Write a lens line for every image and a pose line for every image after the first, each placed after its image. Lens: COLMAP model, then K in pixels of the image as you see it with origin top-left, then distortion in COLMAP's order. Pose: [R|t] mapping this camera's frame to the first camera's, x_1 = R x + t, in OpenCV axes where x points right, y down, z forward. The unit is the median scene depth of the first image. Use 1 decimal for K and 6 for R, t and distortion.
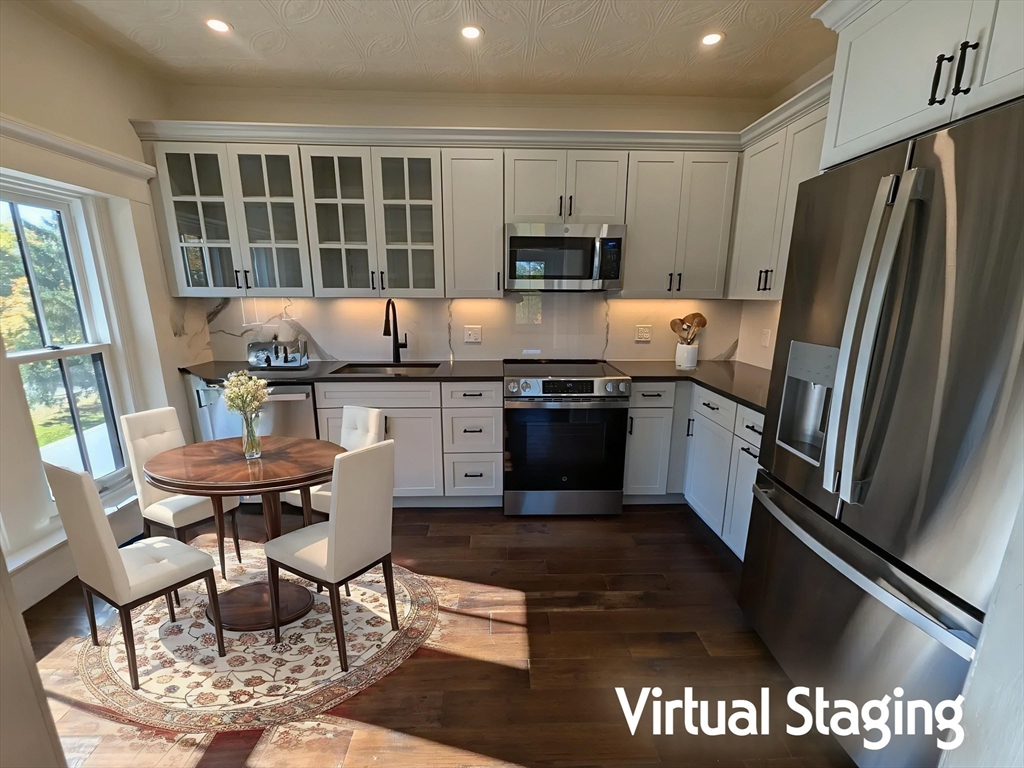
lens RADIAL K [[410.5, 0, 512.0], [0, 410.5, 384.0], [0, 0, 1]] dist [0.000829, 0.000275]
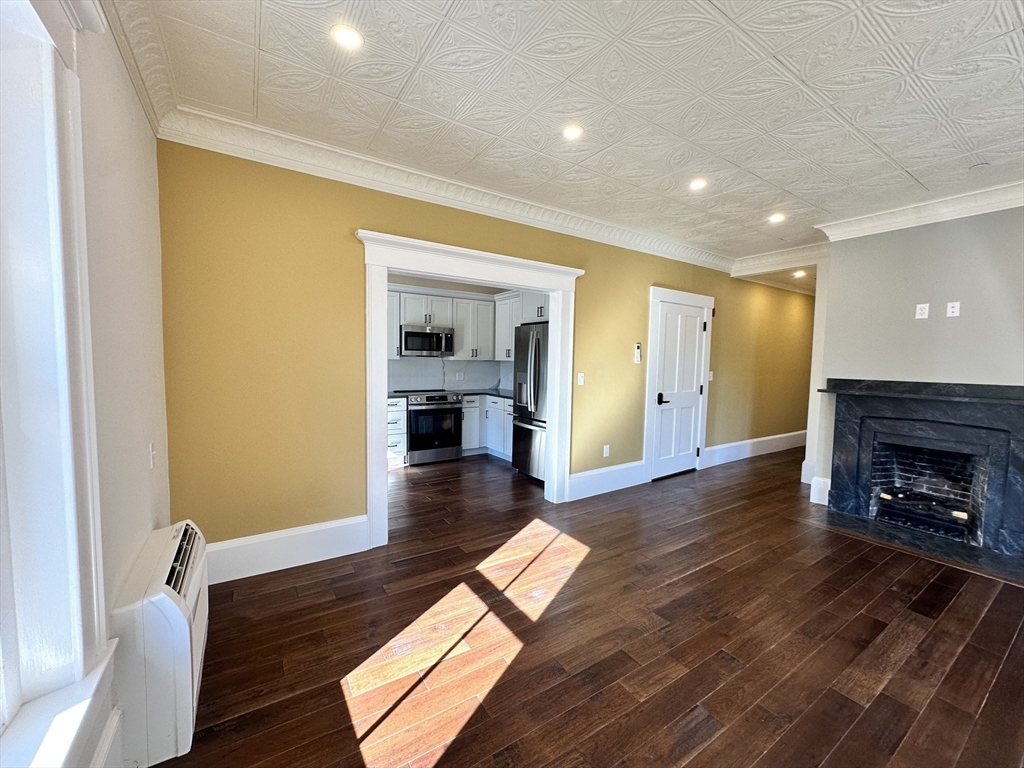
lens RADIAL K [[410.5, 0, 512.0], [0, 410.5, 384.0], [0, 0, 1]] dist [0.000829, 0.000275]
pose [[0.848609, -0.020722, 0.528615, -0.685304], [0.101560, 0.987028, -0.124347, 0.244834], [-0.519180, 0.159208, 0.839705, -1.075137]]
